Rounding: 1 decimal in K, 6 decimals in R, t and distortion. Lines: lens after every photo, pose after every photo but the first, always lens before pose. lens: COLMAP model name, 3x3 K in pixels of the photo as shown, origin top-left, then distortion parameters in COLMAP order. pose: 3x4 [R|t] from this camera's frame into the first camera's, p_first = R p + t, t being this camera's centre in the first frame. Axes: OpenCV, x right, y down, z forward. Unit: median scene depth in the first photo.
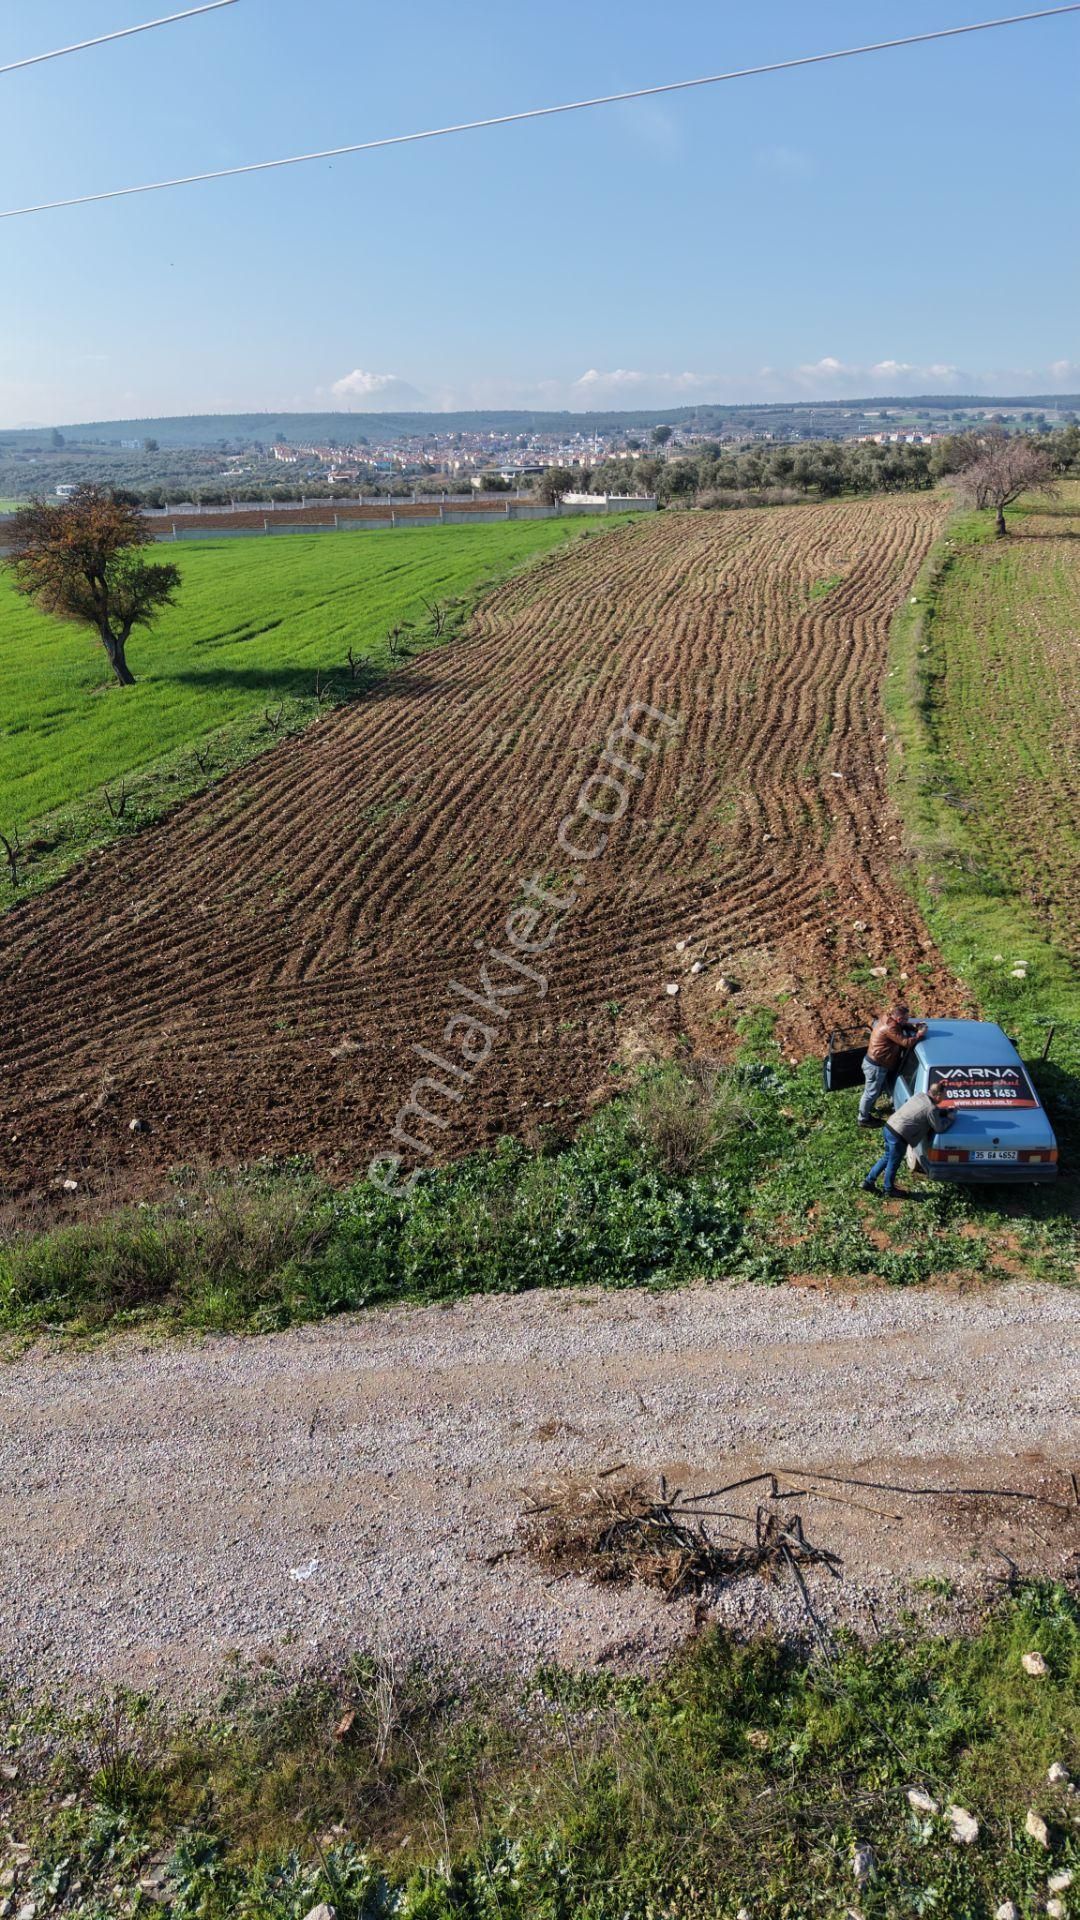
lens RADIAL K [[1271.1, 0, 545.8], [0, 1271.1, 972.4], [0, 0, 1]] dist [0.044880, -0.054722]
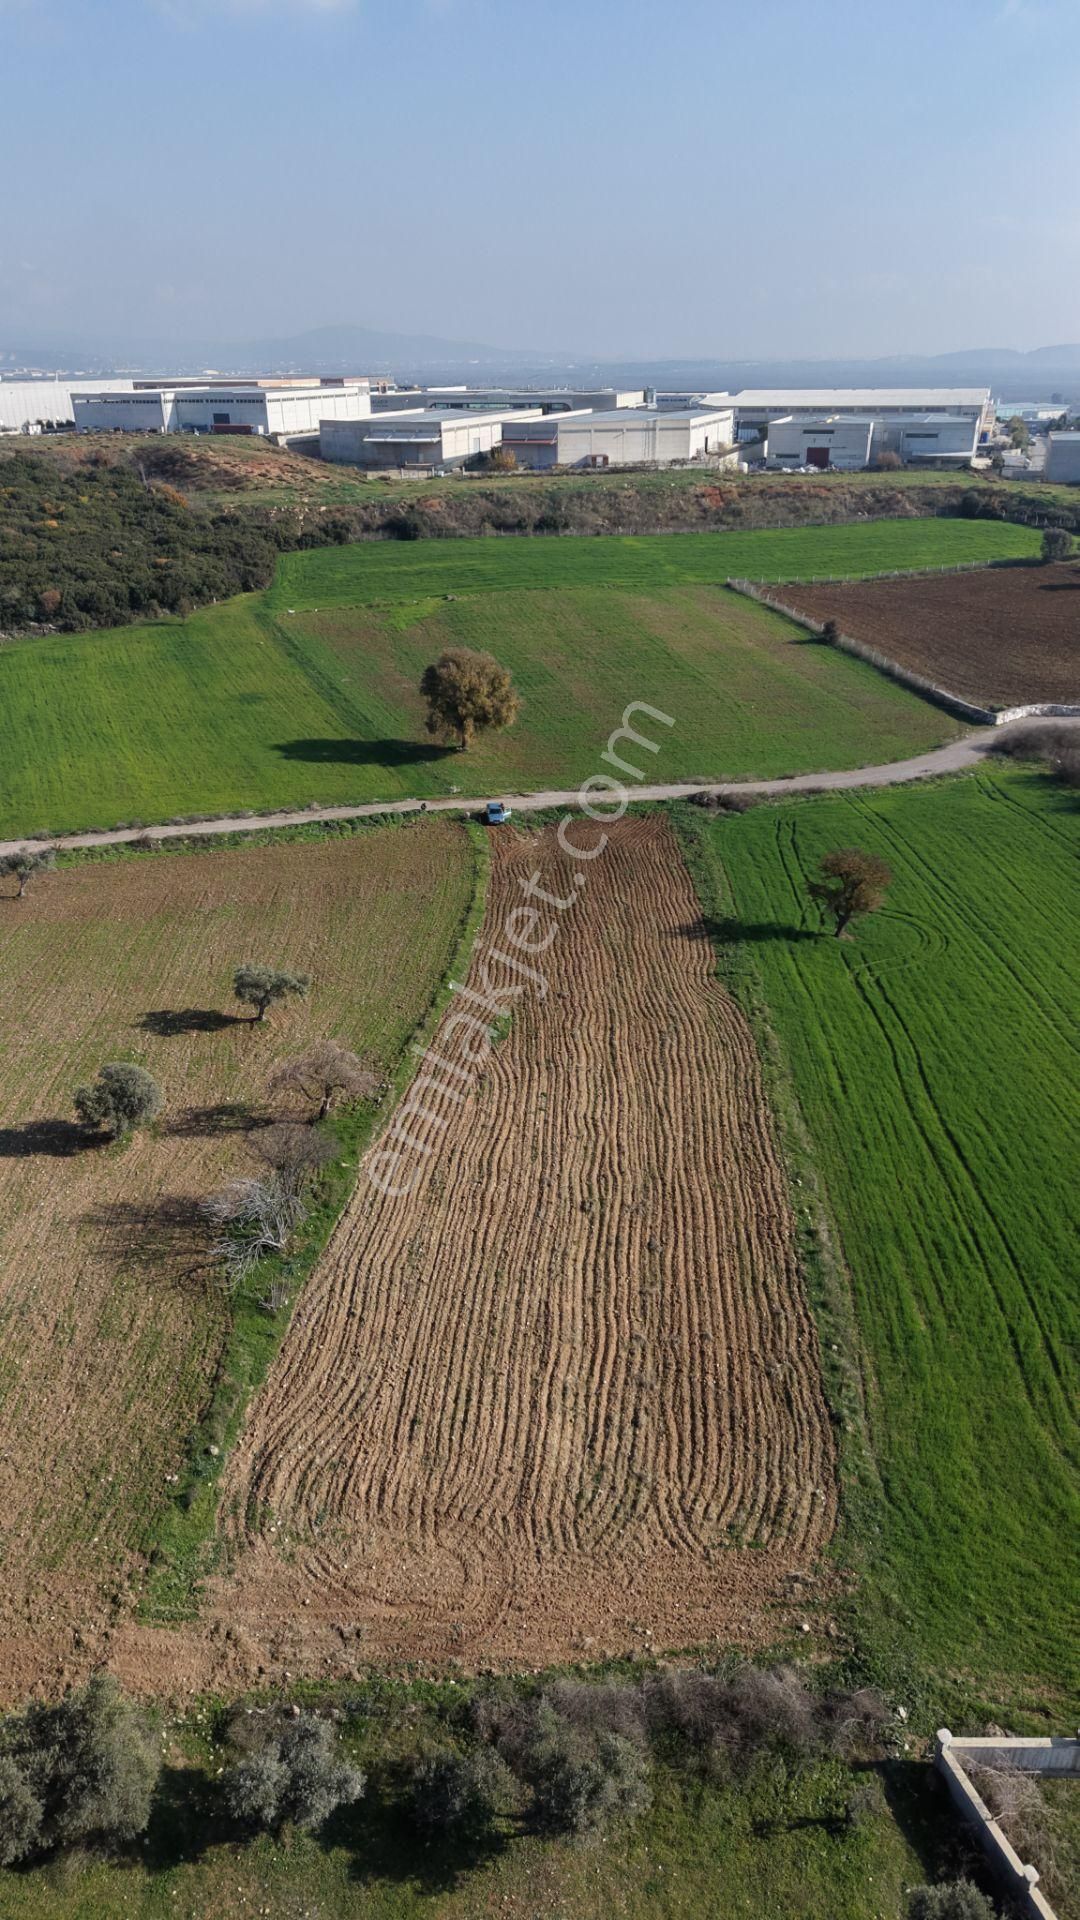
lens RADIAL K [[1271.1, 0, 550.1], [0, 1271.1, 960.0], [0, 0, 1]] dist [0.044880, -0.054722]
pose [[-0.977553, 0.103040, -0.183774, 0.894894], [-0.064516, 0.683953, 0.726668, -2.946322], [0.200569, 0.722213, -0.661952, 4.072434]]
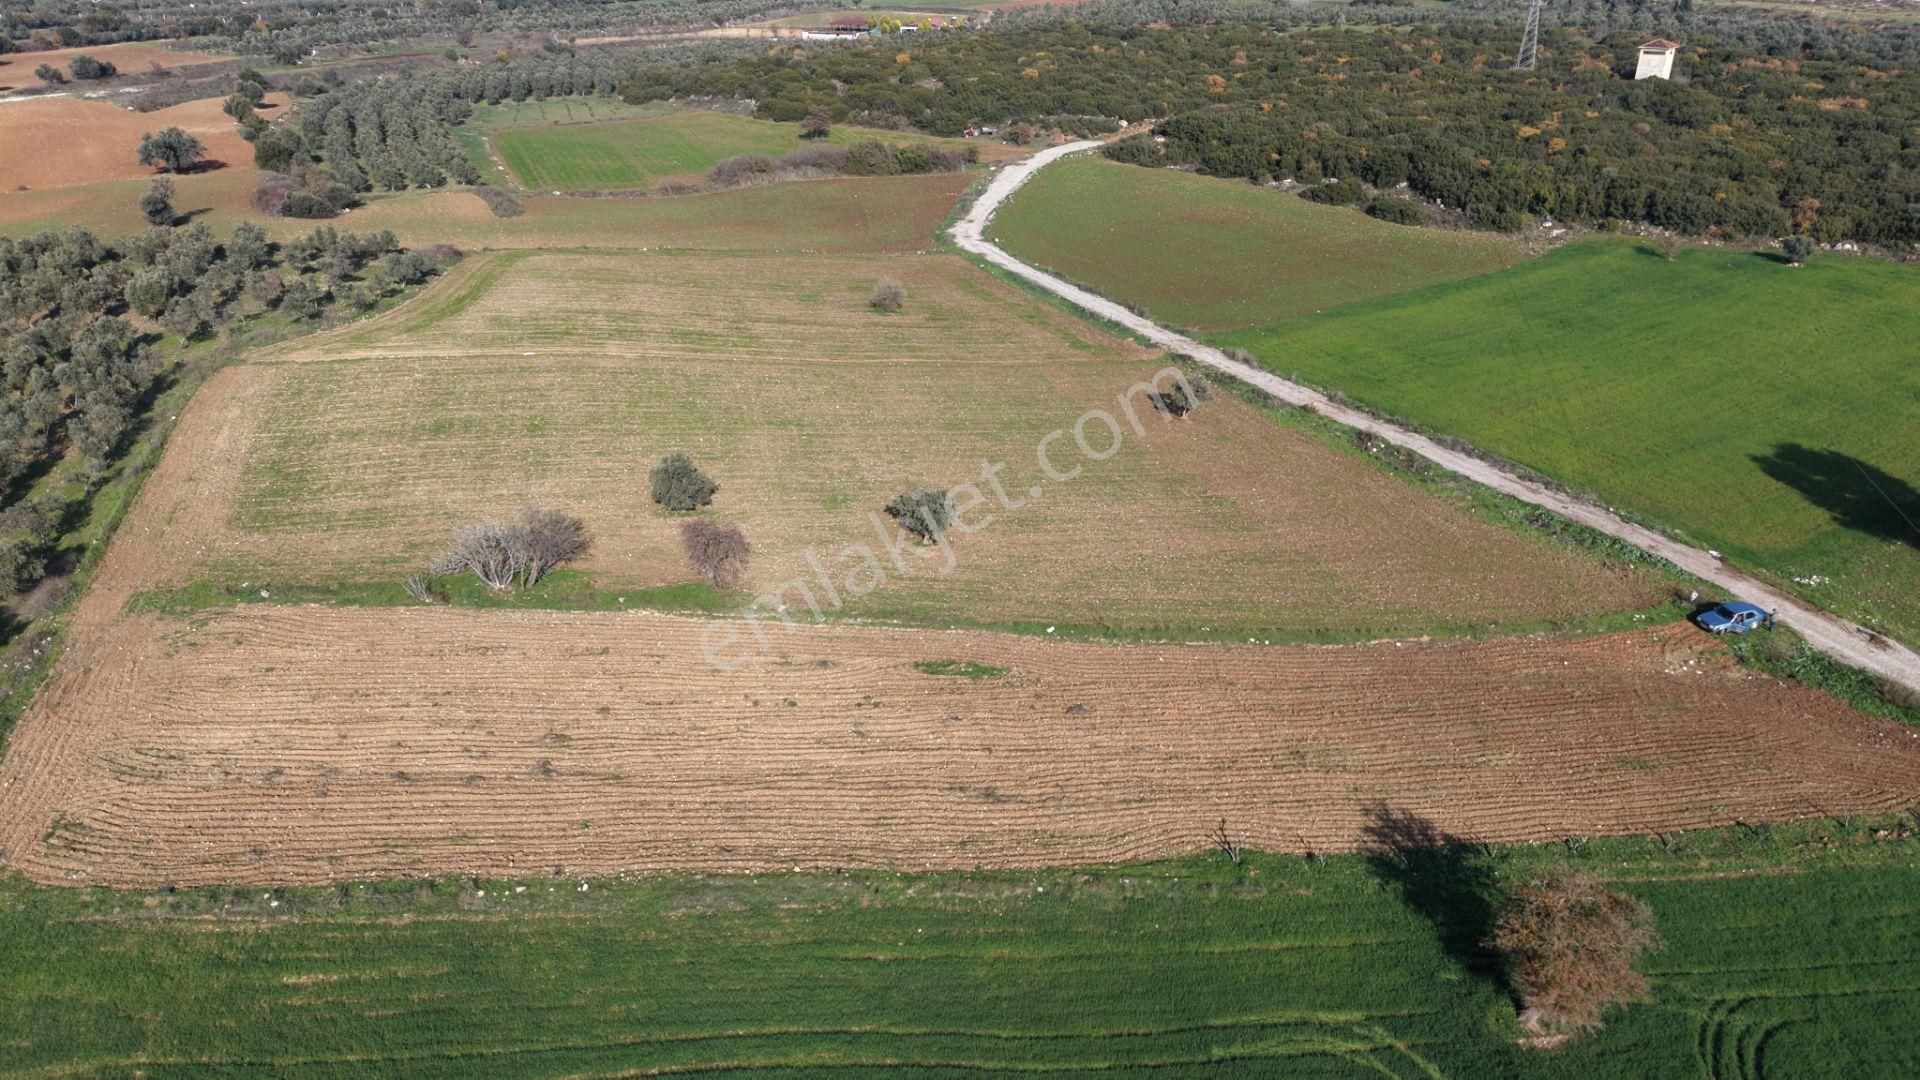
lens RADIAL K [[1271.1, 0, 952.4], [0, 1271.1, 537.3], [0, 0, 1]] dist [0.044880, -0.054722]
pose [[-0.344971, -0.390702, 0.853432, -1.595999], [0.359386, 0.784976, 0.504632, -2.174890], [-0.867085, 0.480795, -0.130381, 2.403524]]
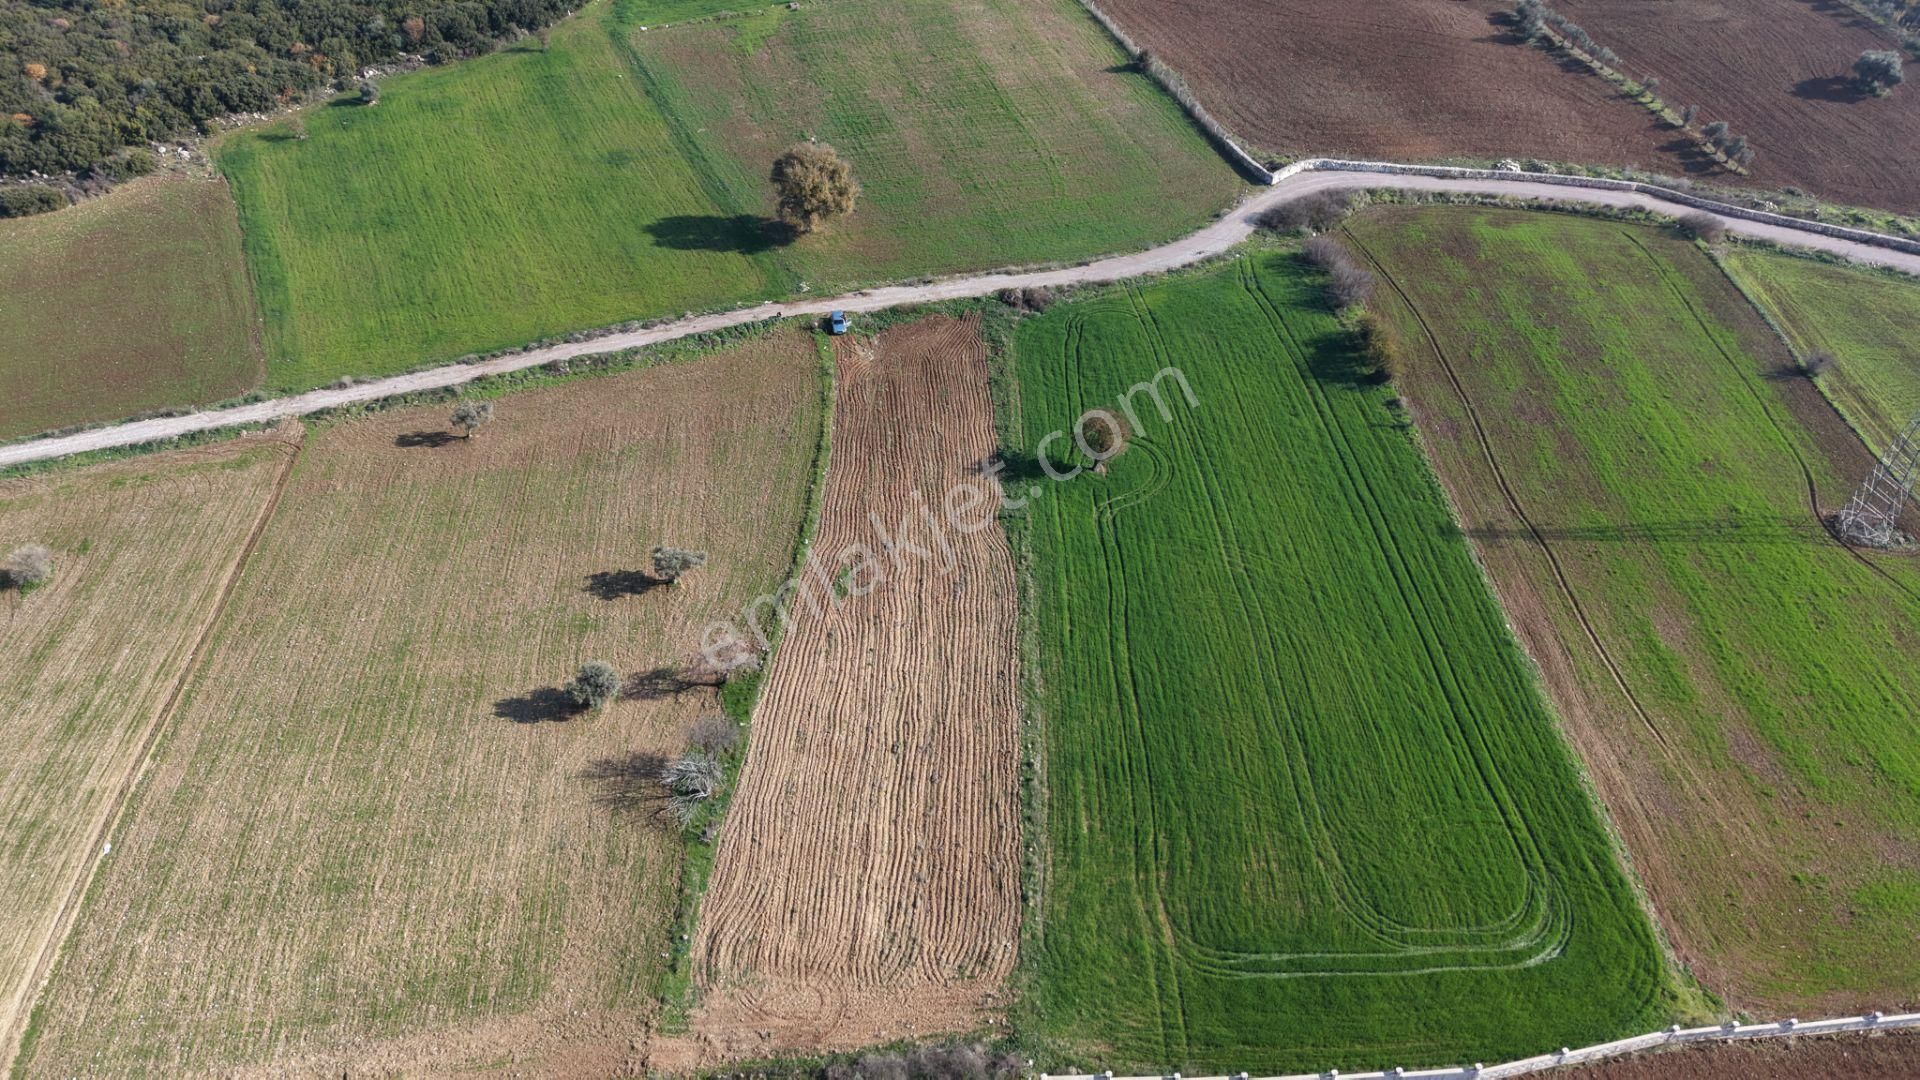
lens RADIAL K [[1271.1, 0, 976.3], [0, 1271.1, 532.3], [0, 0, 1]] dist [0.044880, -0.054722]
pose [[-0.967596, 0.170793, -0.185979, 0.806176], [-0.088099, 0.461905, 0.882543, -4.558677], [0.236636, 0.870330, -0.431890, 3.995285]]
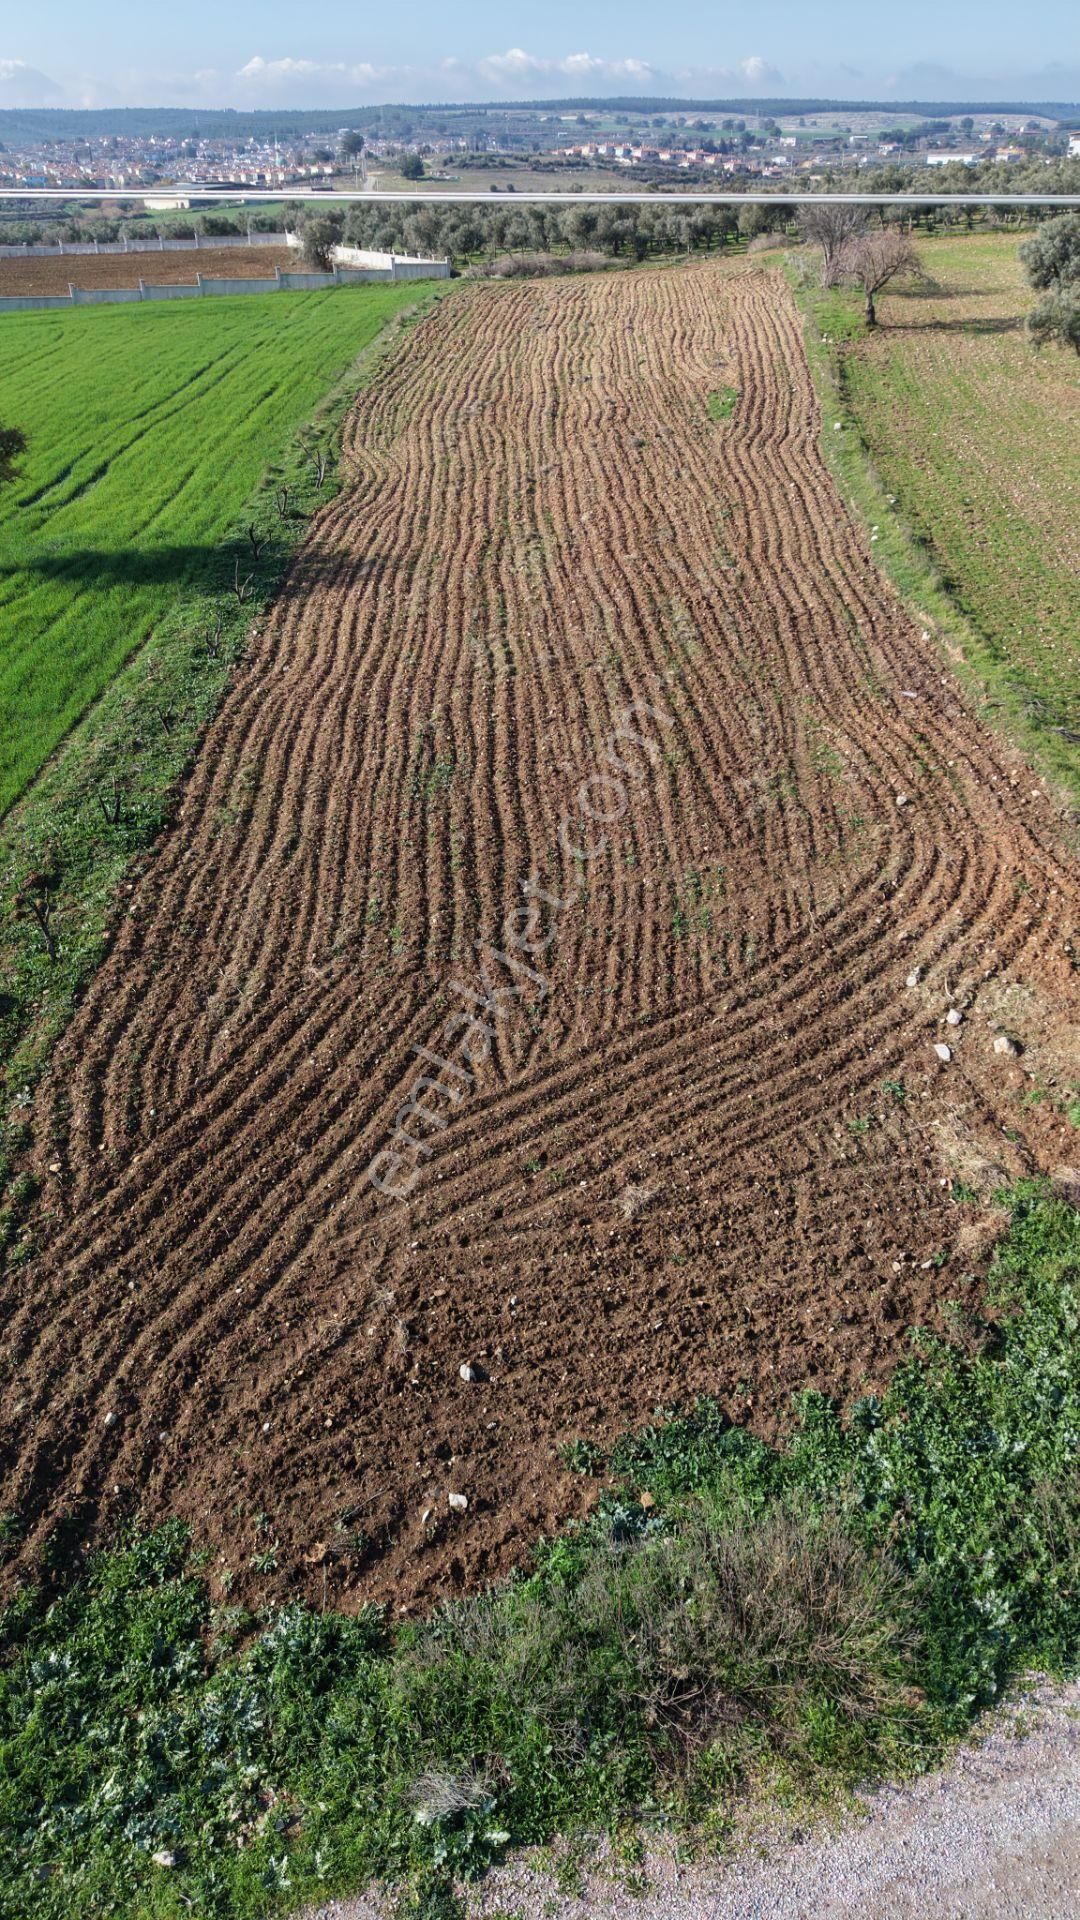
lens RADIAL K [[1271.1, 0, 543.4], [0, 1271.1, 964.4], [0, 0, 1]] dist [0.044880, -0.054722]
pose [[0.976650, -0.111010, 0.183932, -0.261384], [0.077416, 0.980487, 0.180698, -0.182200], [-0.200403, -0.162240, 0.966187, 0.168774]]
